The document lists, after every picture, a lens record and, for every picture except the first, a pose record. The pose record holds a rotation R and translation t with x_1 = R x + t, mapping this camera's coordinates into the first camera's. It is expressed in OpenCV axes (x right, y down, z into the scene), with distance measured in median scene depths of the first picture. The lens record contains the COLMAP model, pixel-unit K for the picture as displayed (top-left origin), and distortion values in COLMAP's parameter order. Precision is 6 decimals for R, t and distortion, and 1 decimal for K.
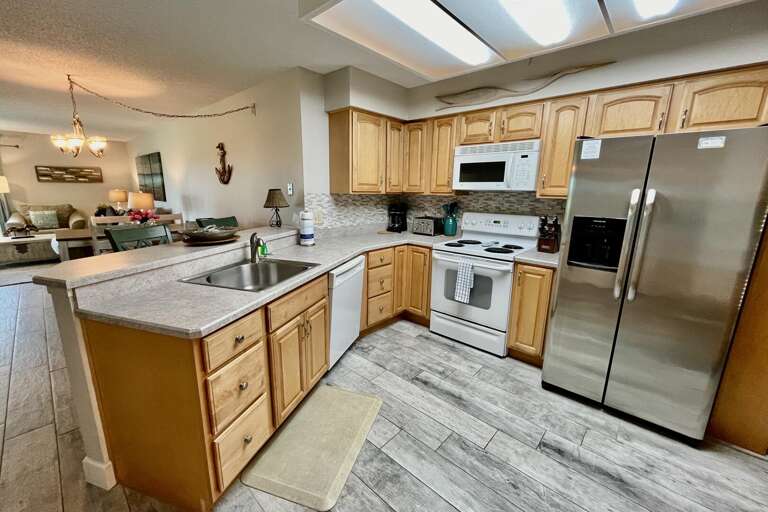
lens RADIAL K [[311.5, 0, 383.3], [0, 311.5, 258.4], [0, 0, 1]] dist [0.000329, 0.000220]
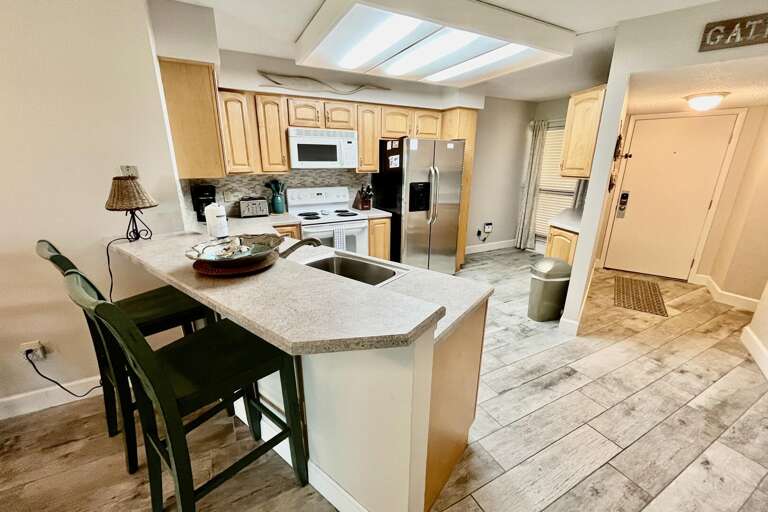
lens RADIAL K [[311.5, 0, 383.7], [0, 311.5, 255.5], [0, 0, 1]] dist [0.000329, 0.000220]
pose [[0.350754, -0.279177, 0.893886, -0.765677], [0.205204, 0.954244, 0.217508, -0.110934], [-0.913709, 0.107137, 0.391993, 0.350897]]
